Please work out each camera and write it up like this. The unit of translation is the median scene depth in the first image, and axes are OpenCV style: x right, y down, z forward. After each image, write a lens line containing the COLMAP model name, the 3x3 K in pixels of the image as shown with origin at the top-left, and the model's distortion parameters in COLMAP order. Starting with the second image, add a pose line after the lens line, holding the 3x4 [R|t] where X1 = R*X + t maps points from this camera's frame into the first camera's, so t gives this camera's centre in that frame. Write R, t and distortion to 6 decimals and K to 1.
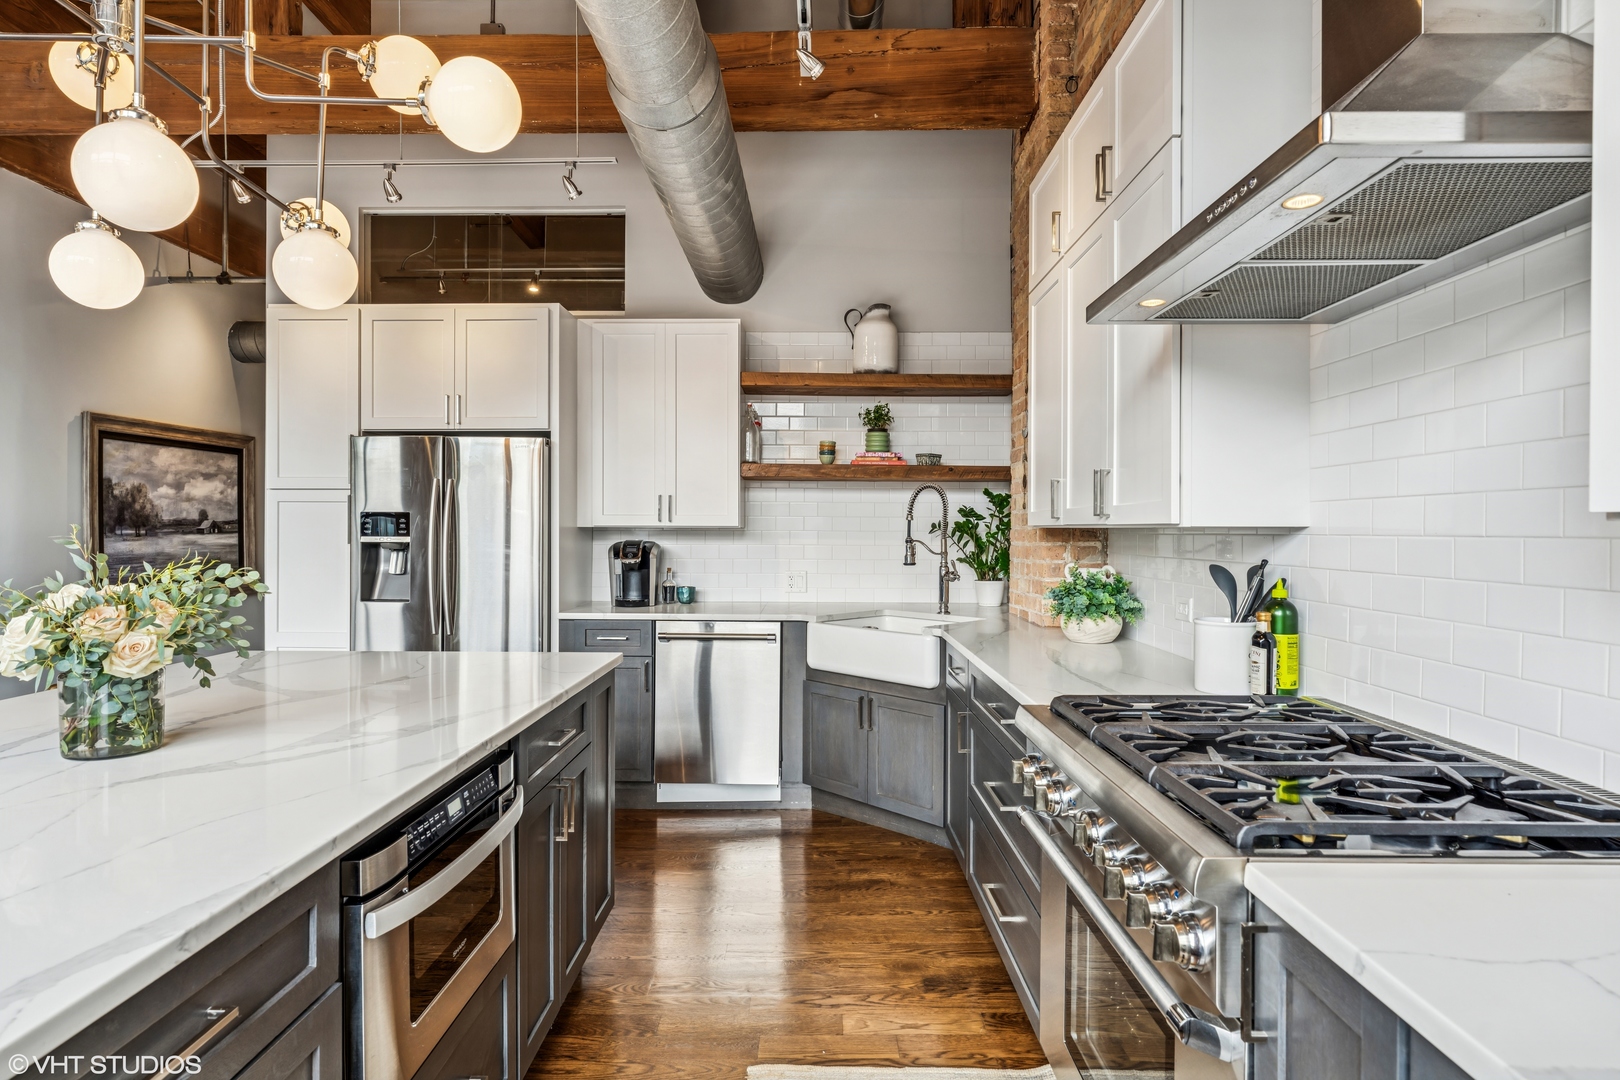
lens RADIAL K [[863.0, 0, 806.3], [0, 863.0, 535.5], [0, 0, 1]] dist [-0.001540, -0.000713]
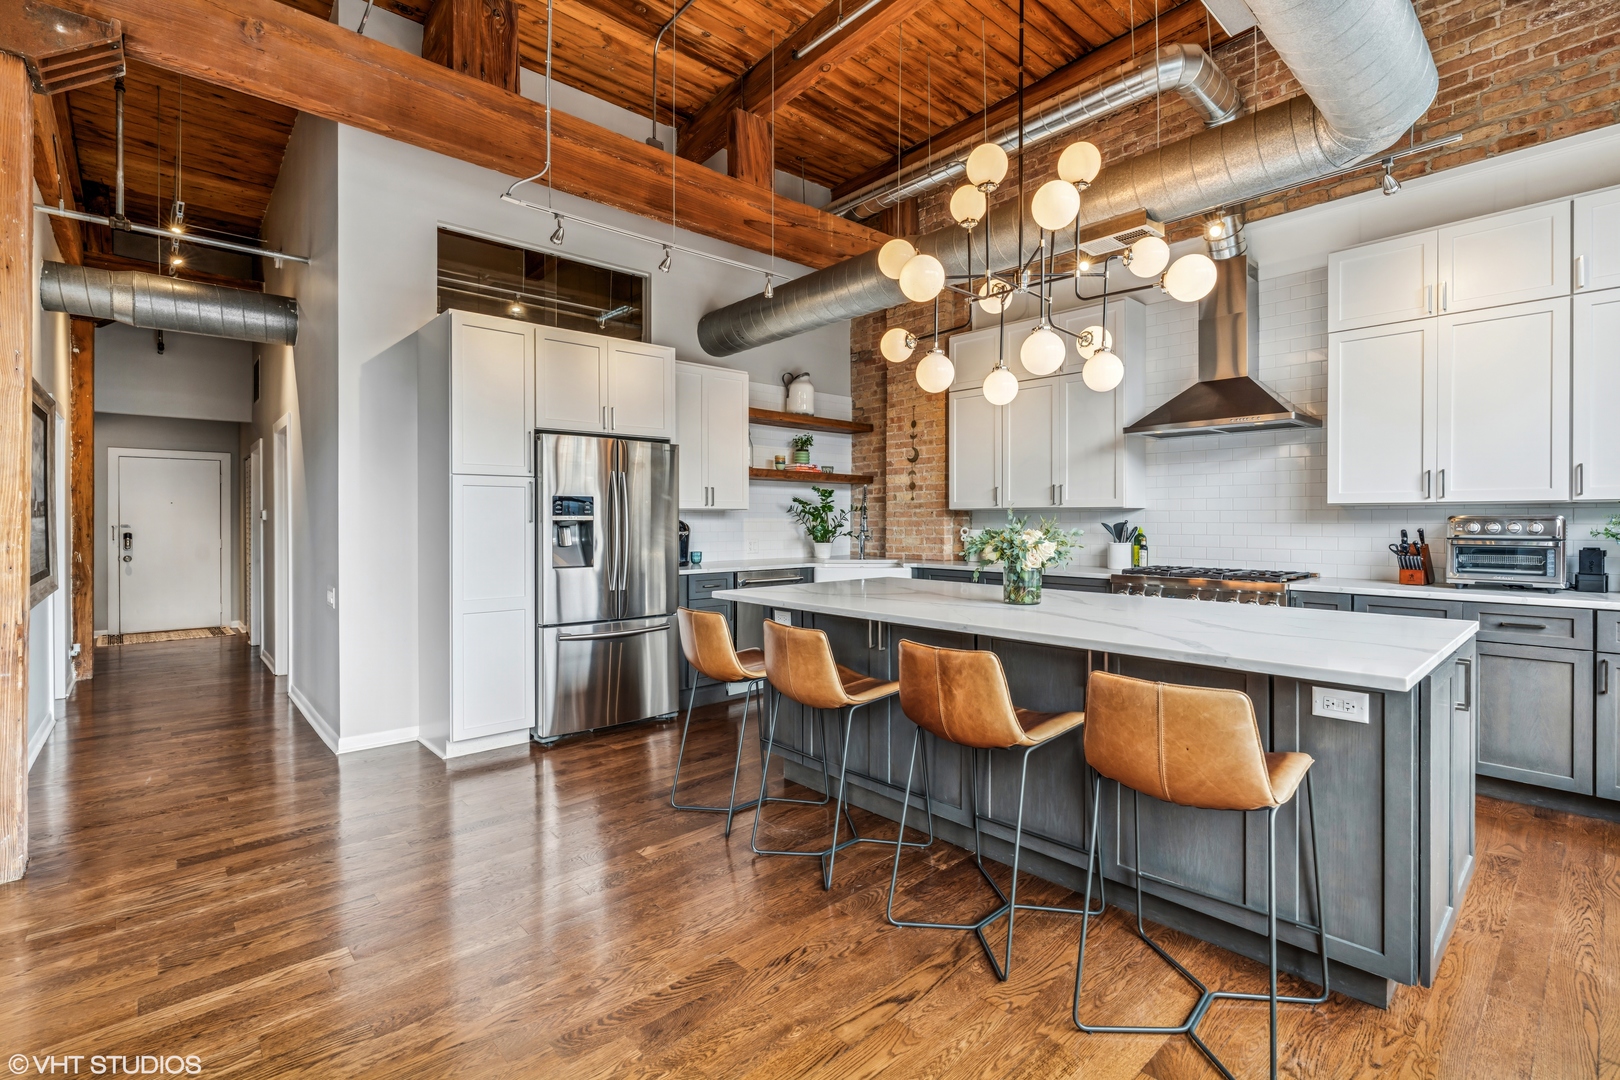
lens RADIAL K [[737.2, 0, 805.4], [0, 737.2, 521.8], [0, 0, 1]] dist [-0.001923, 0.000454]
pose [[0.724951, -0.009936, 0.688729, -0.897418], [0.009955, 0.999943, 0.003946, 0.008083], [-0.688728, 0.003995, 0.725008, -0.008513]]
